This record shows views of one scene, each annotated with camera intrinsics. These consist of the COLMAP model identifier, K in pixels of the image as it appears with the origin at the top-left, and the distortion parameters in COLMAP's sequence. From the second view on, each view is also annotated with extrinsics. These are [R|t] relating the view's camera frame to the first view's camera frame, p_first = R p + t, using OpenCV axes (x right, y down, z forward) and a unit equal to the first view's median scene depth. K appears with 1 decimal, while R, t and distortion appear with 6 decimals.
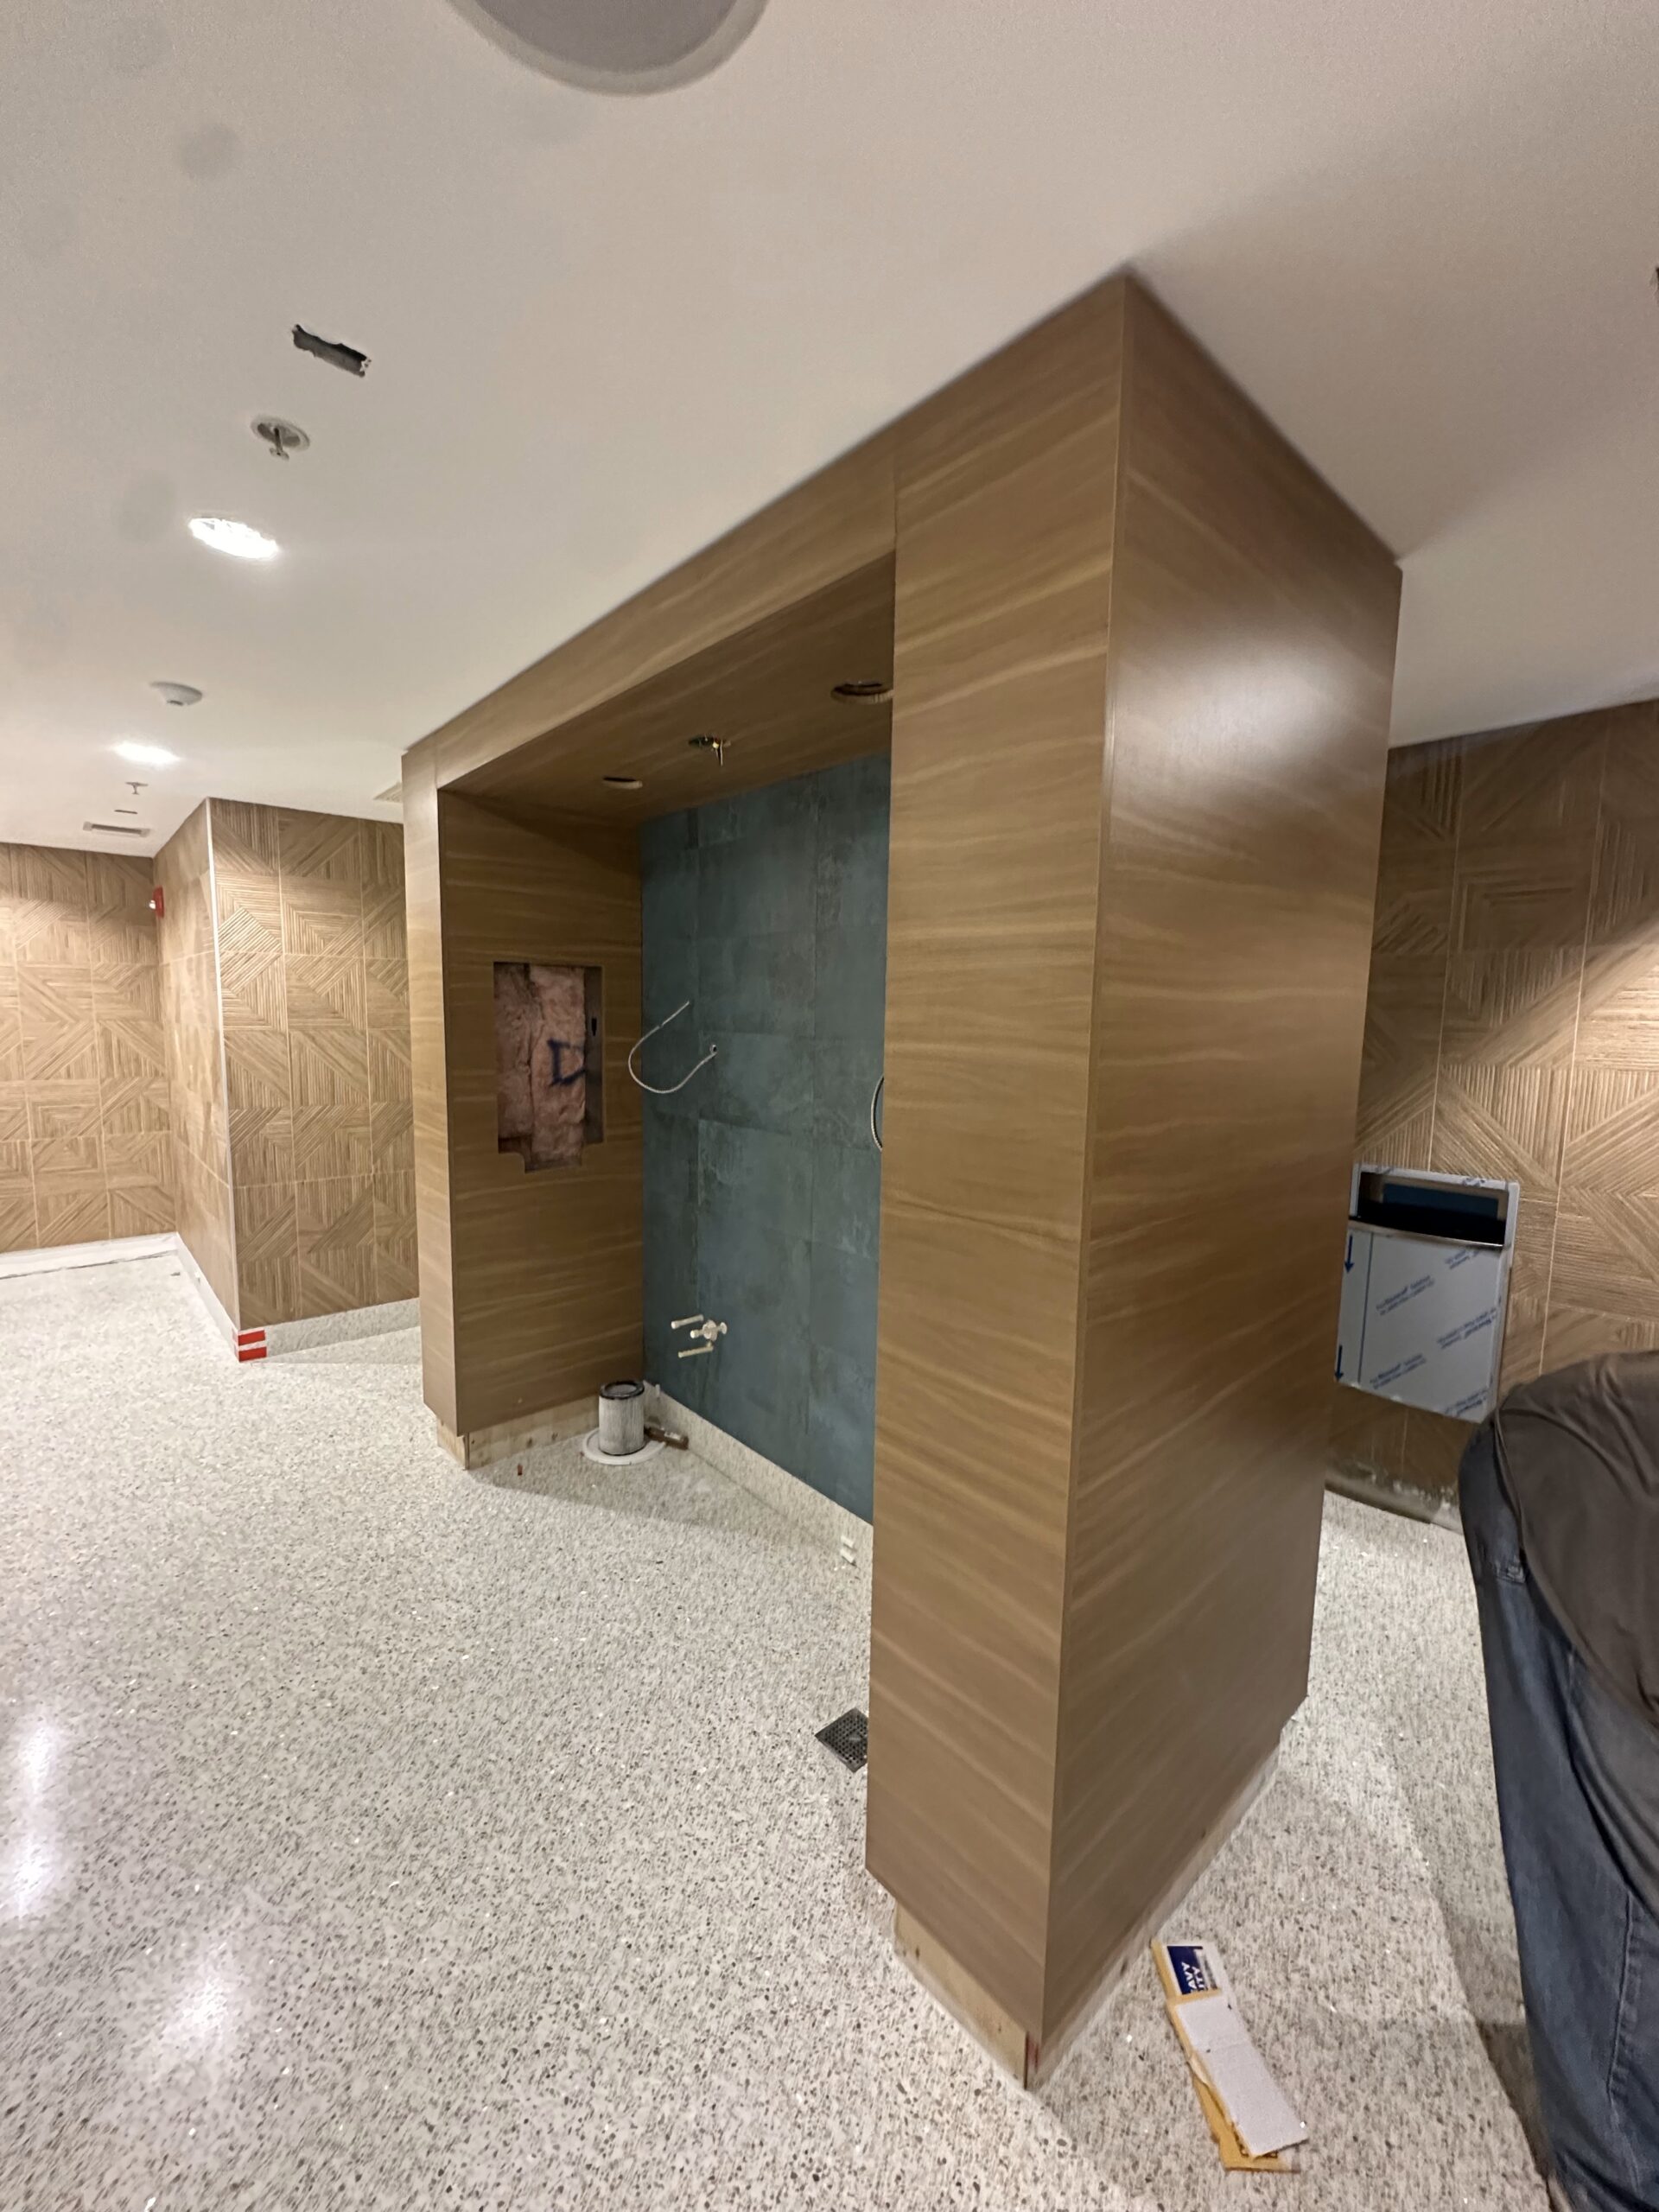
lens RADIAL K [[892.8, 0, 826.8], [0, 892.8, 1106.3], [0, 0, 1]] dist [-0.000145, 0.000043]
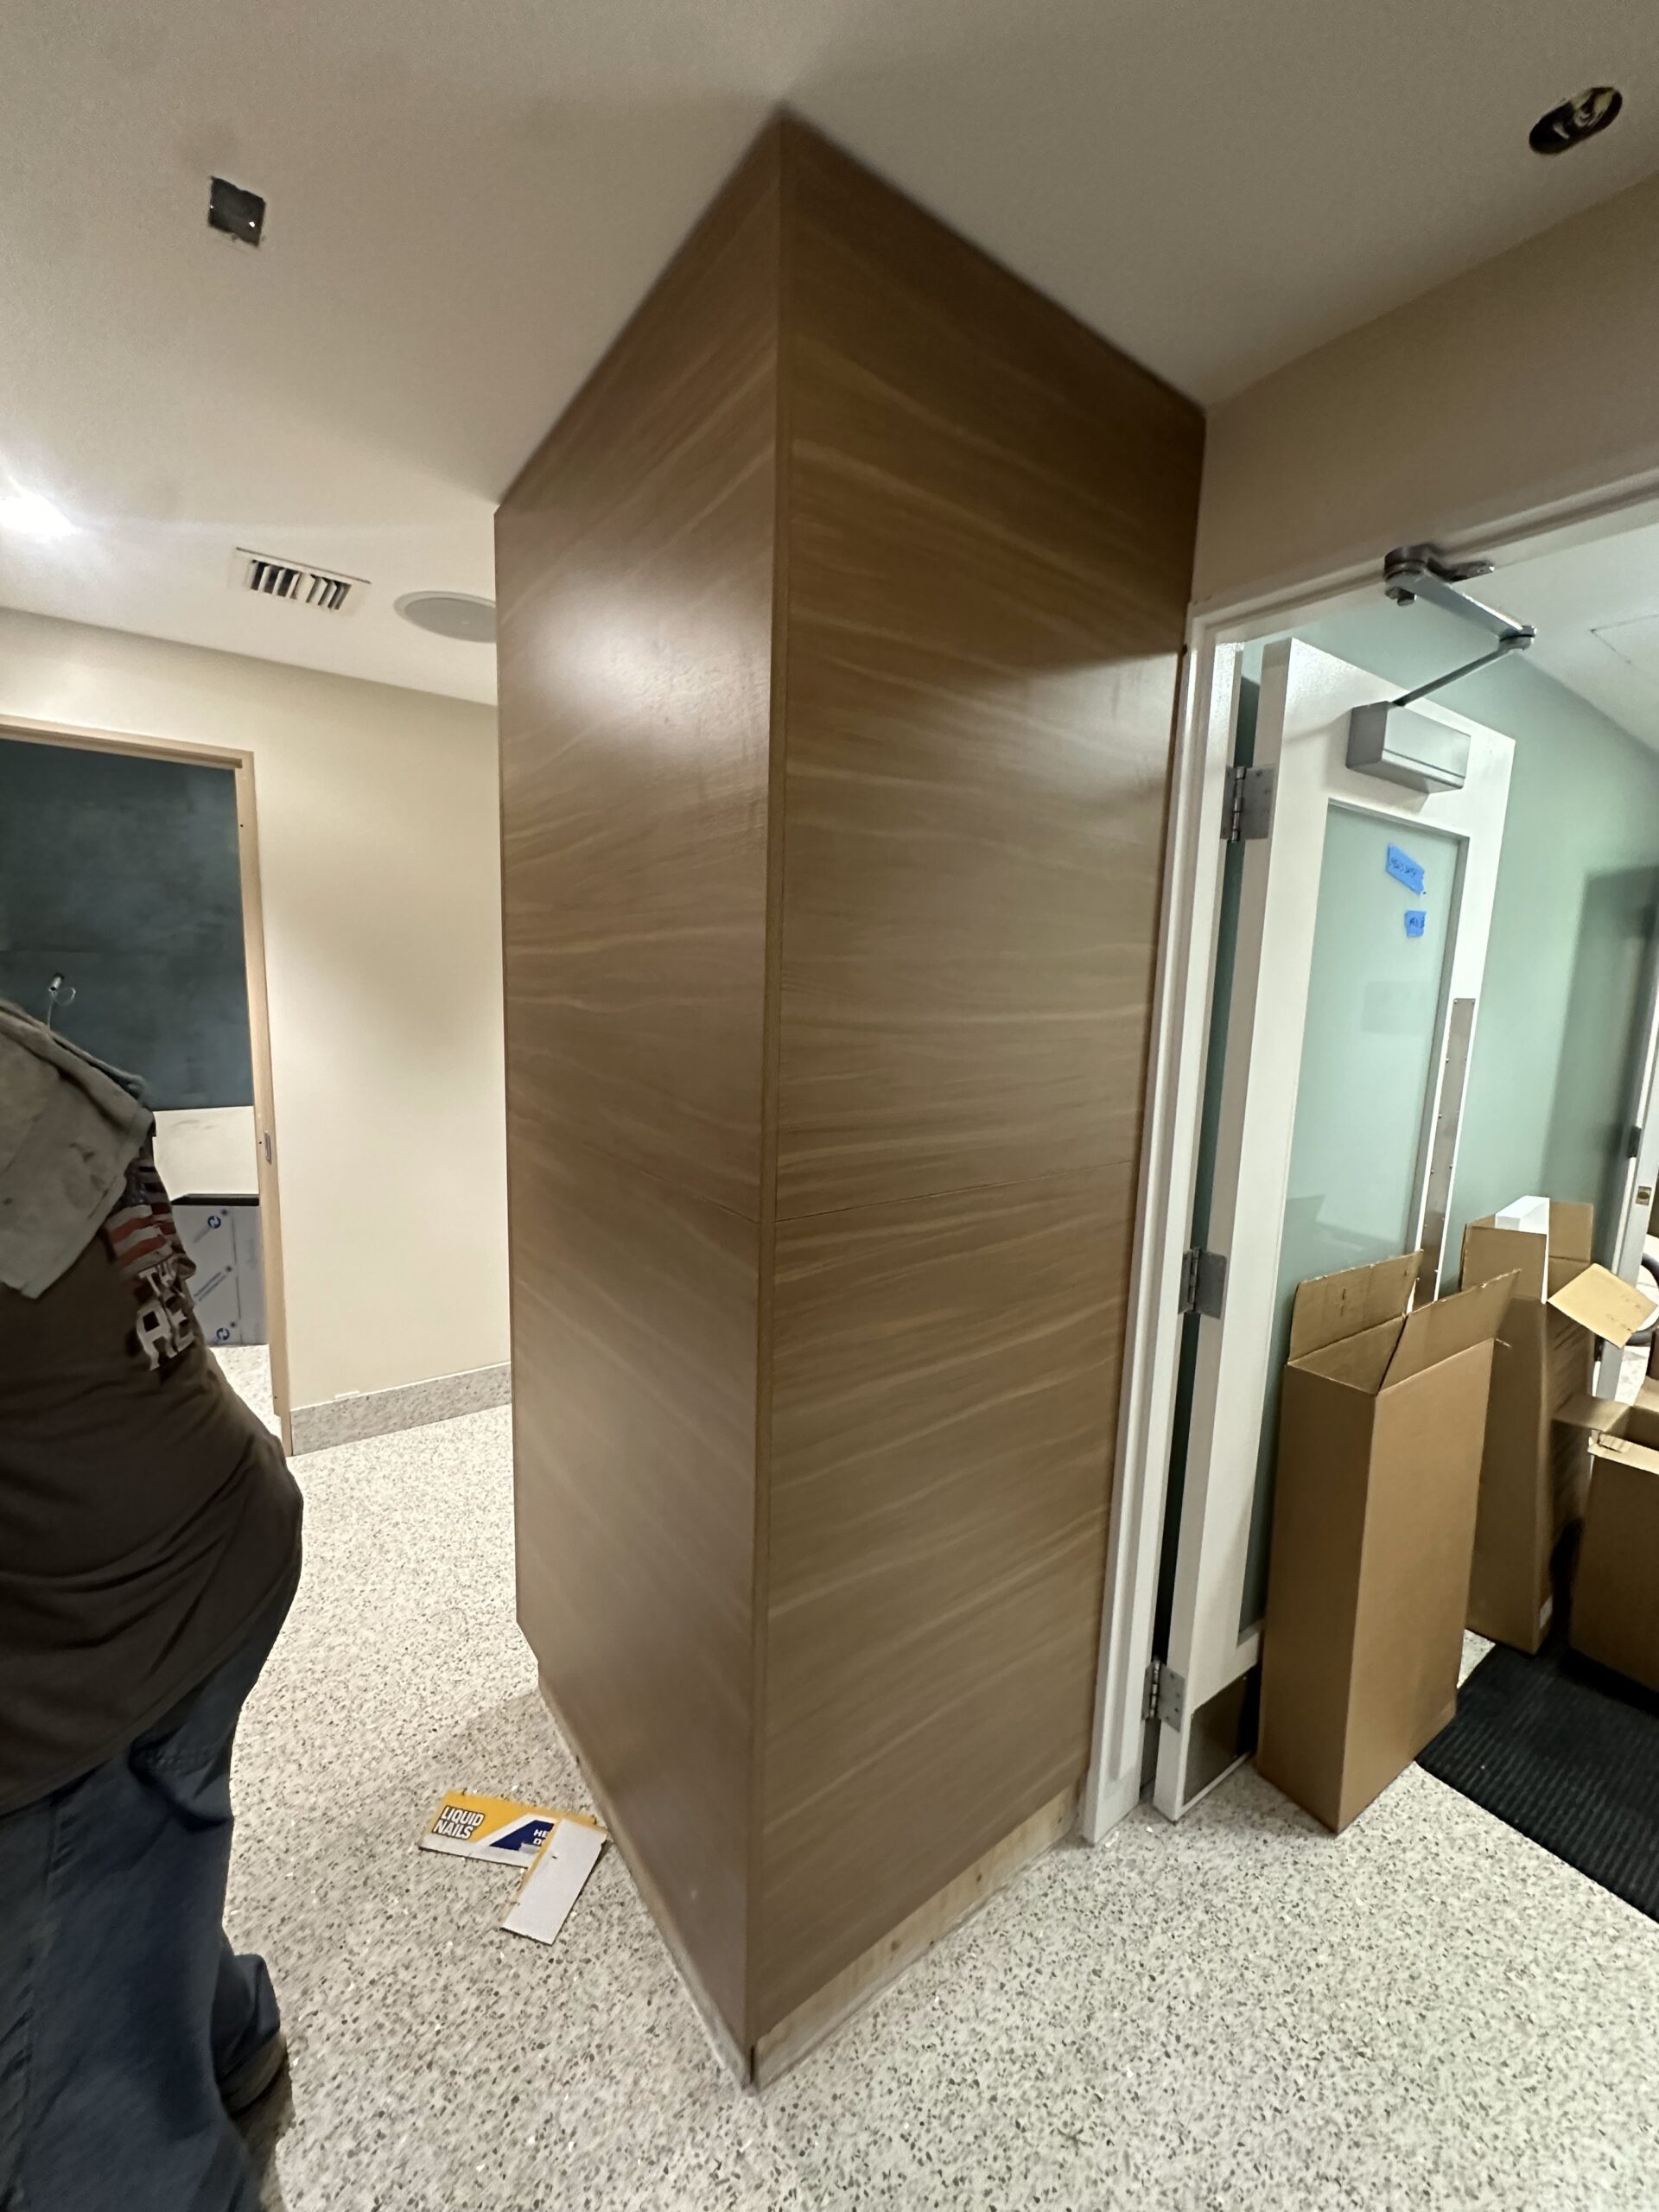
lens RADIAL K [[892.8, 0, 822.3], [0, 892.8, 1109.5], [0, 0, 1]] dist [-0.000145, 0.000043]
pose [[-0.108451, 0.120573, -0.986763, 1.241814], [-0.139657, 0.980925, 0.135209, -0.098831], [0.984243, 0.152472, -0.089544, 1.165662]]
